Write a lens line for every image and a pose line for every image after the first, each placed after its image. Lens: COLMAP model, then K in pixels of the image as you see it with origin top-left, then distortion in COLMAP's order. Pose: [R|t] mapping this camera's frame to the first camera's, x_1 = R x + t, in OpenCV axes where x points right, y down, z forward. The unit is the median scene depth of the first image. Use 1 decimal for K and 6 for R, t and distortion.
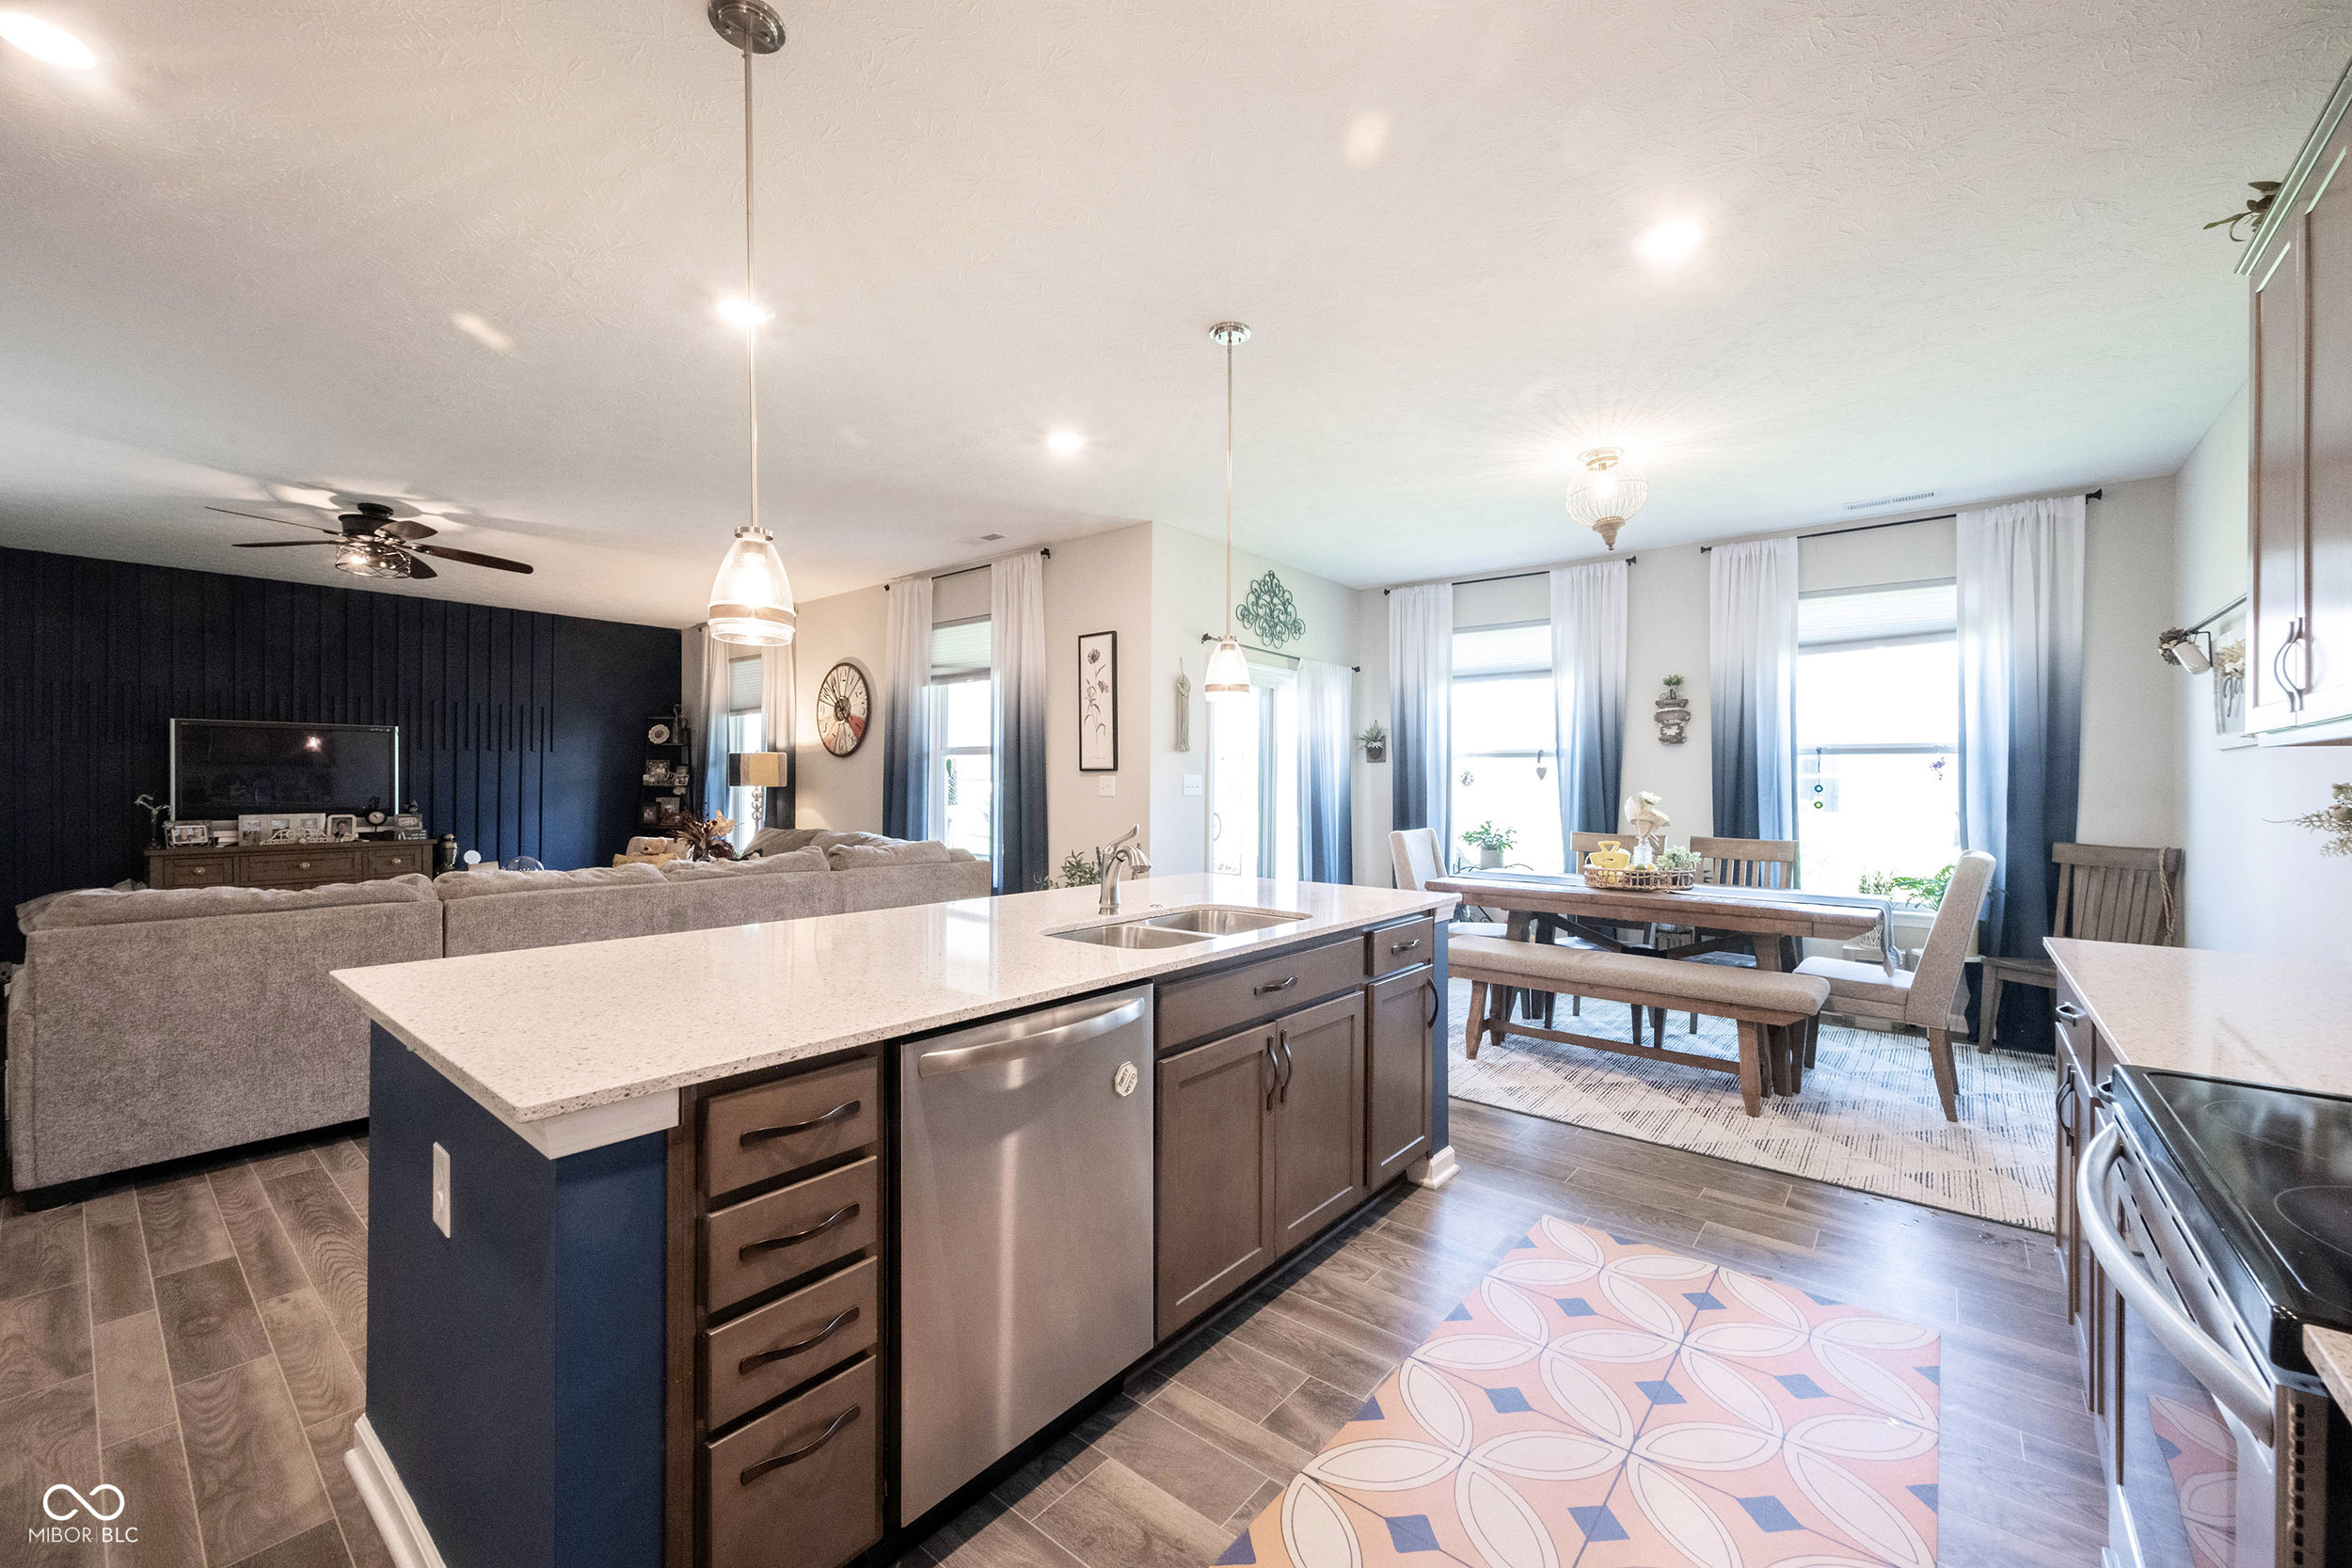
lens RADIAL K [[938.9, 0, 1173.4], [0, 938.9, 777.3], [0, 0, 1]] dist [-0.000128, -0.000063]
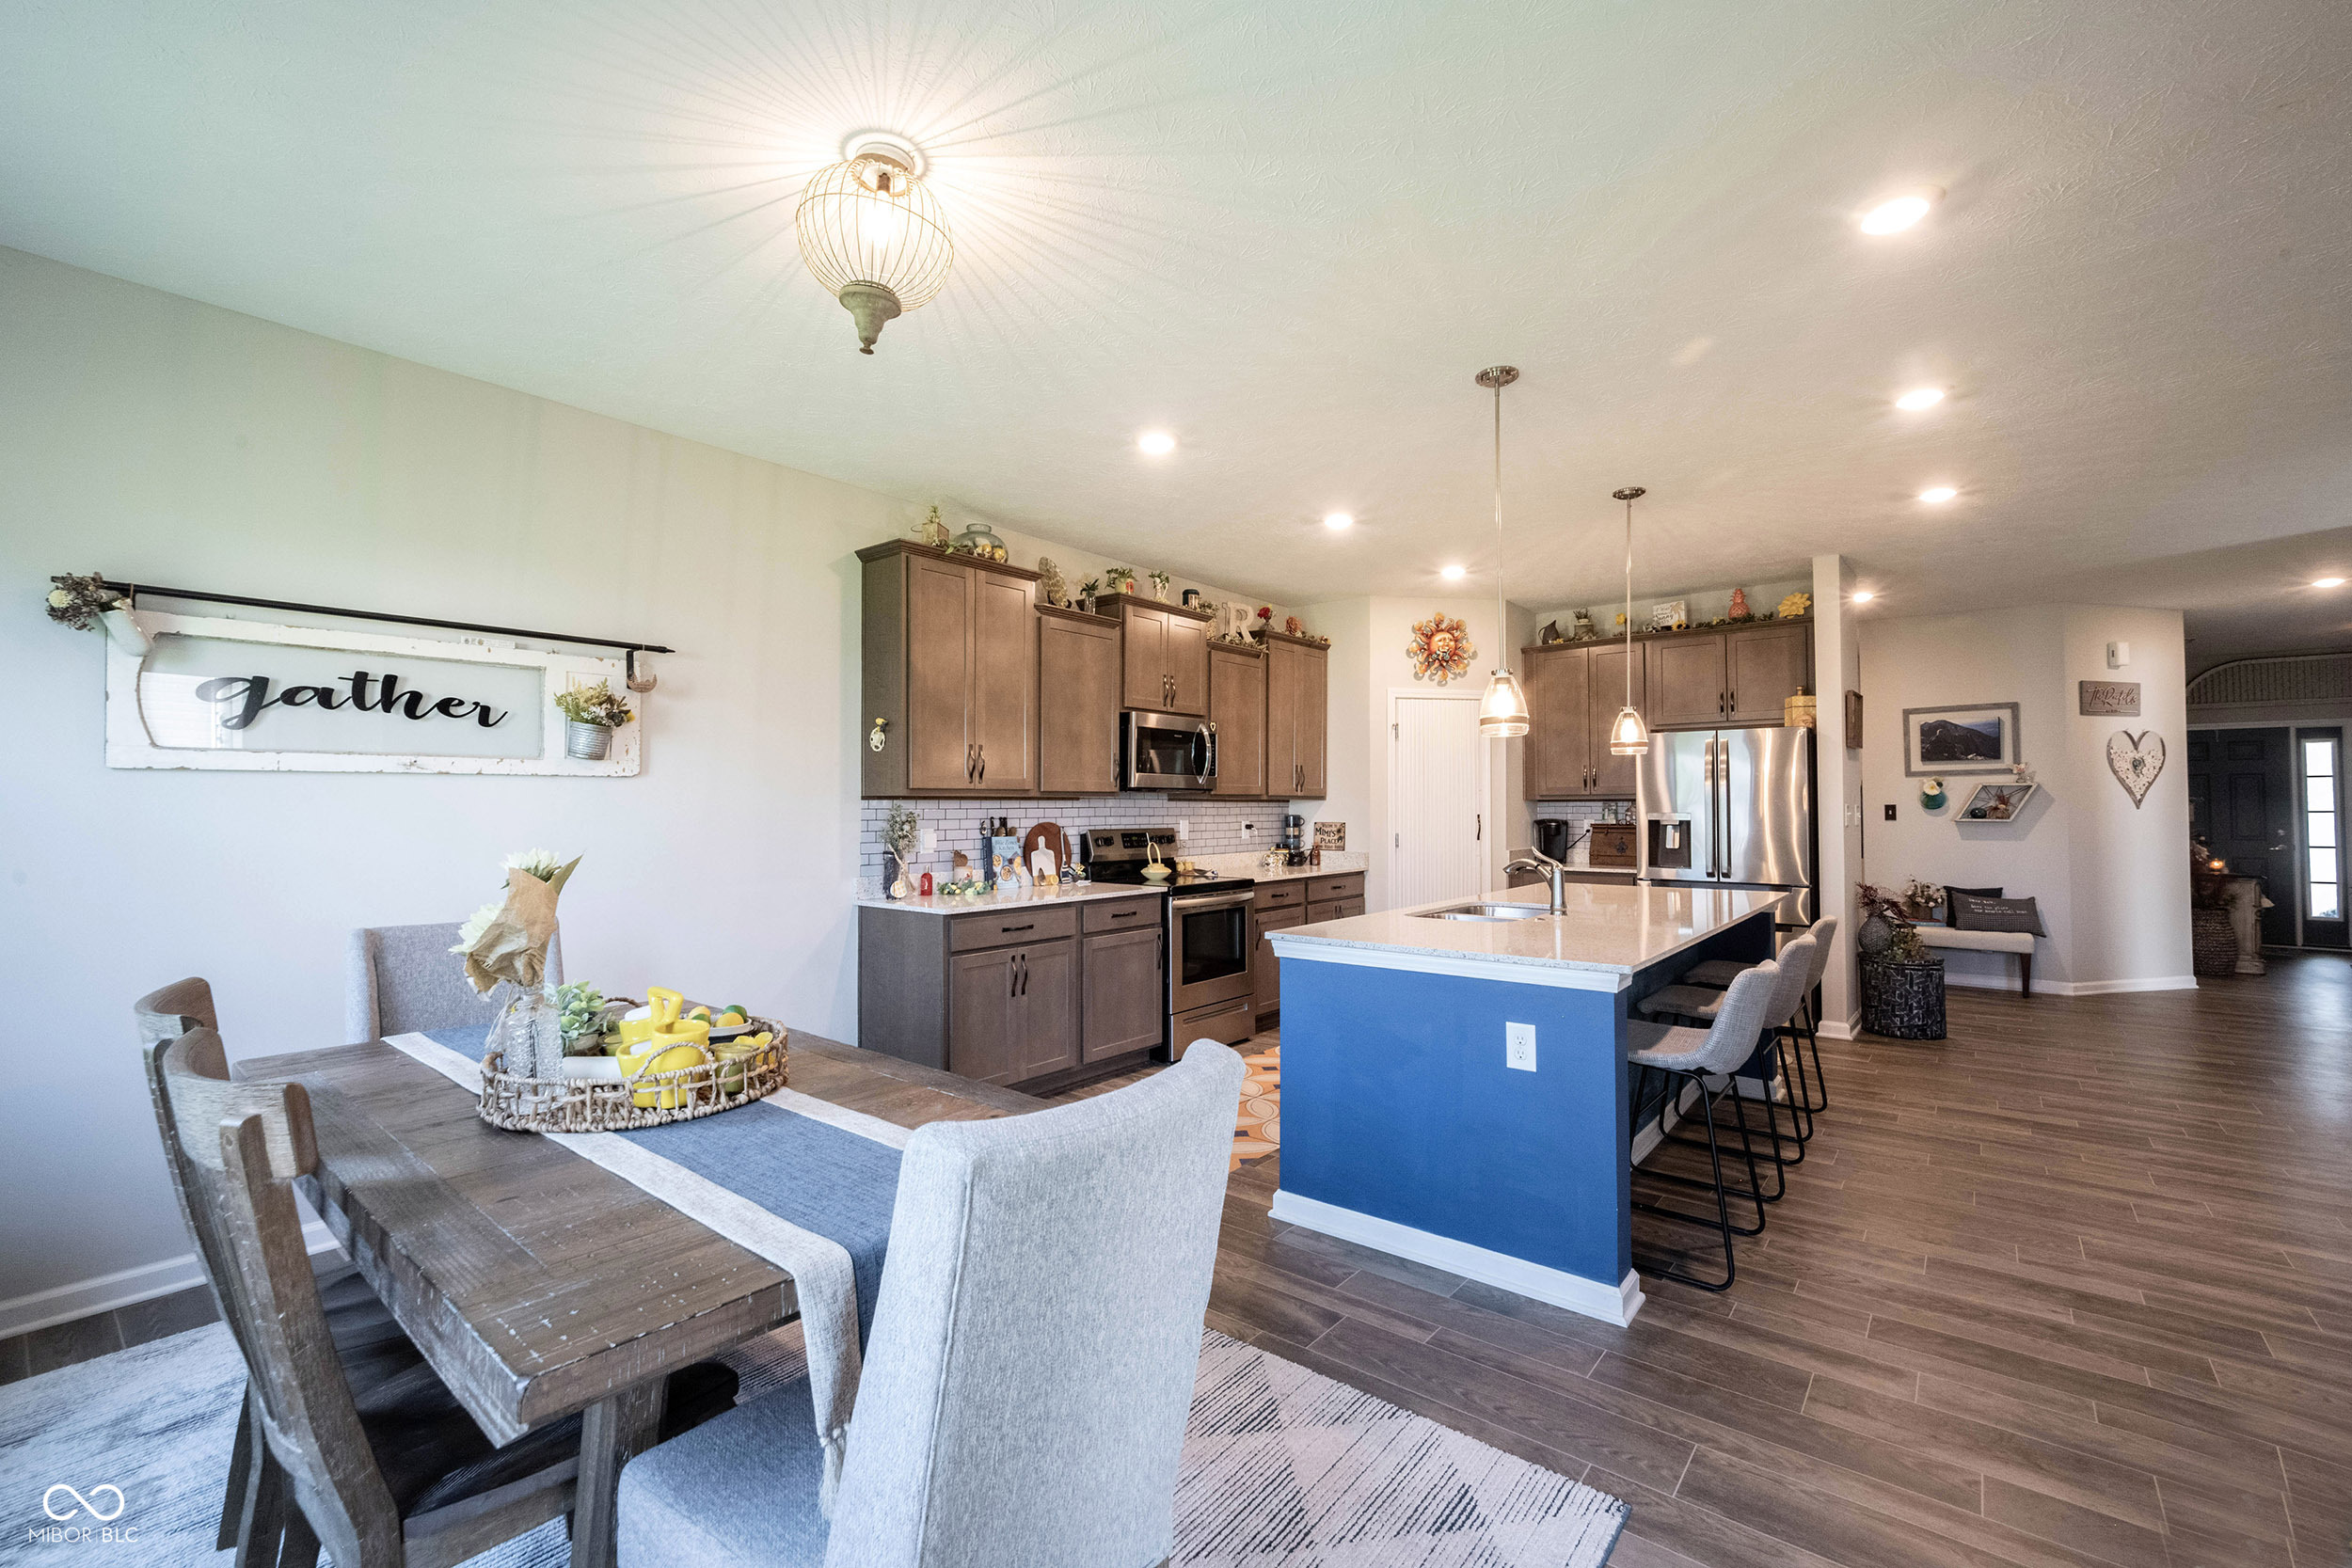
lens RADIAL K [[993.0, 0, 1166.8], [0, 993.0, 781.3], [0, 0, 1]] dist [-0.000822, 0.000203]
pose [[-0.999986, -0.003687, -0.003813, 0.332402], [-0.003574, 0.999560, -0.029459, -0.000068], [0.003919, -0.029445, -0.999559, 1.626137]]
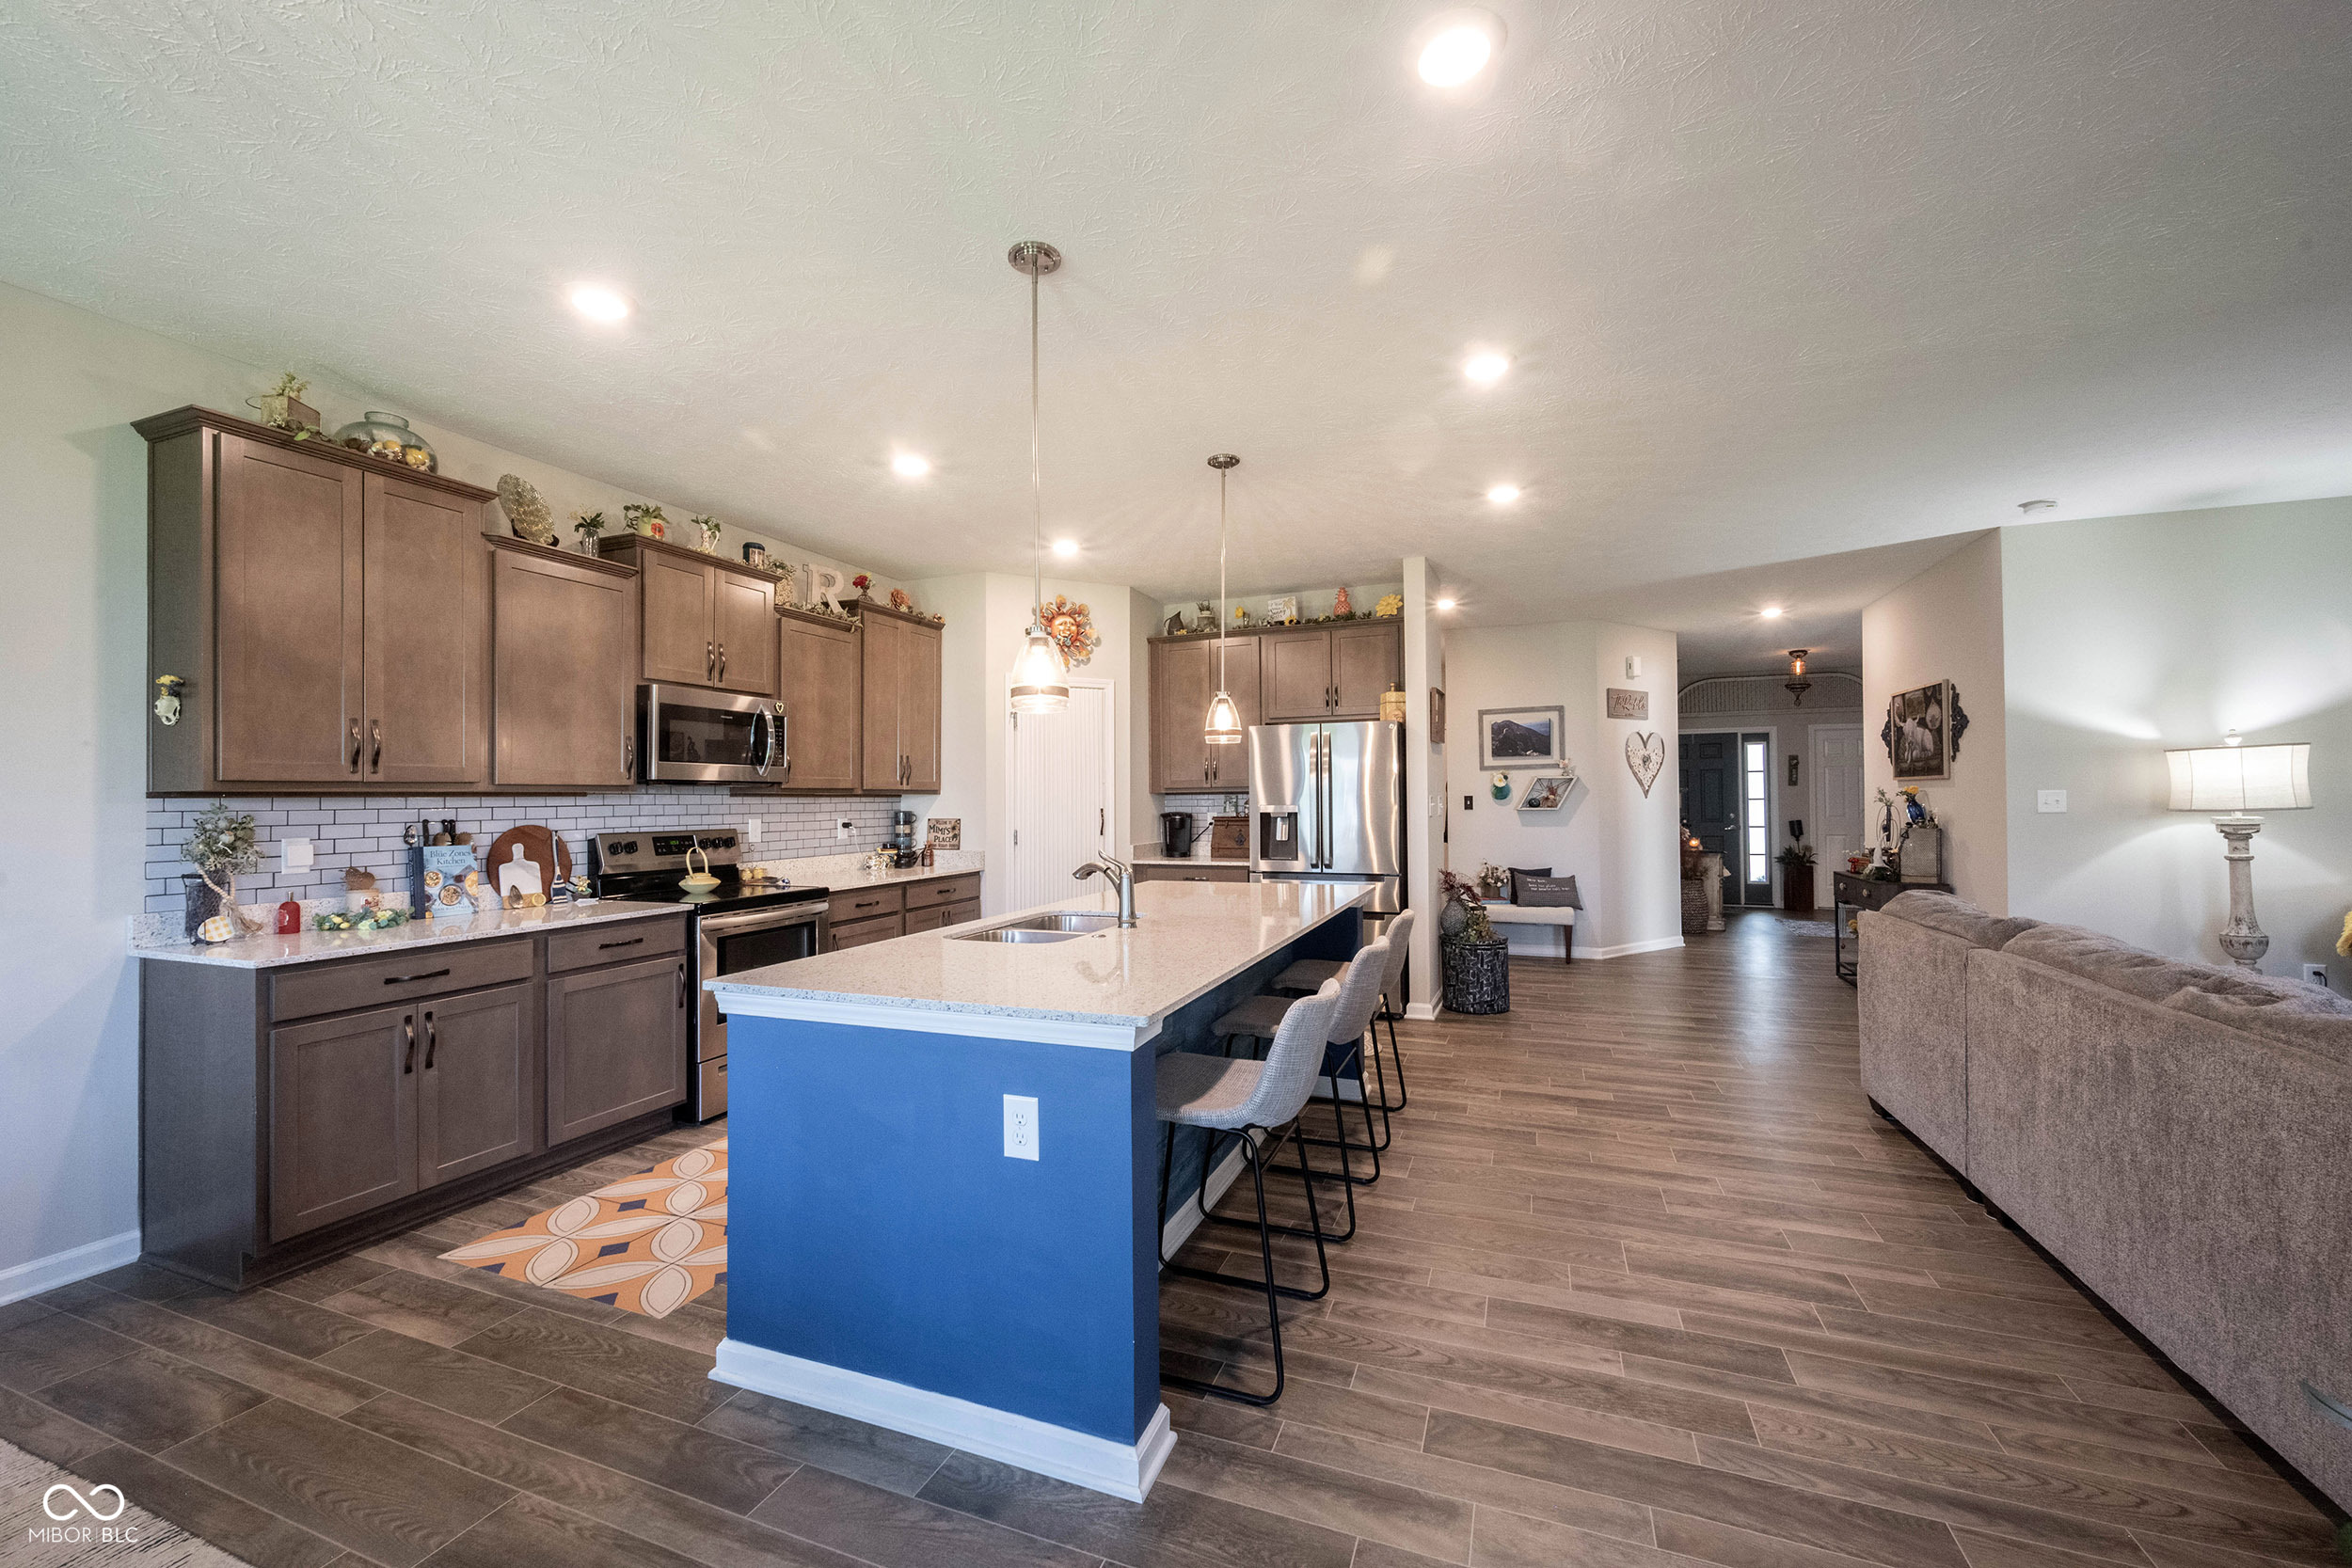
lens RADIAL K [[930.8, 0, 1176.0], [0, 930.8, 784.0], [0, 0, 1]] dist [0.000614, -0.000202]
pose [[-0.948300, -0.001689, -0.317371, 0.157899], [0.005409, 0.999755, -0.021482, -0.002039], [0.317330, -0.022088, -0.948058, 1.410679]]
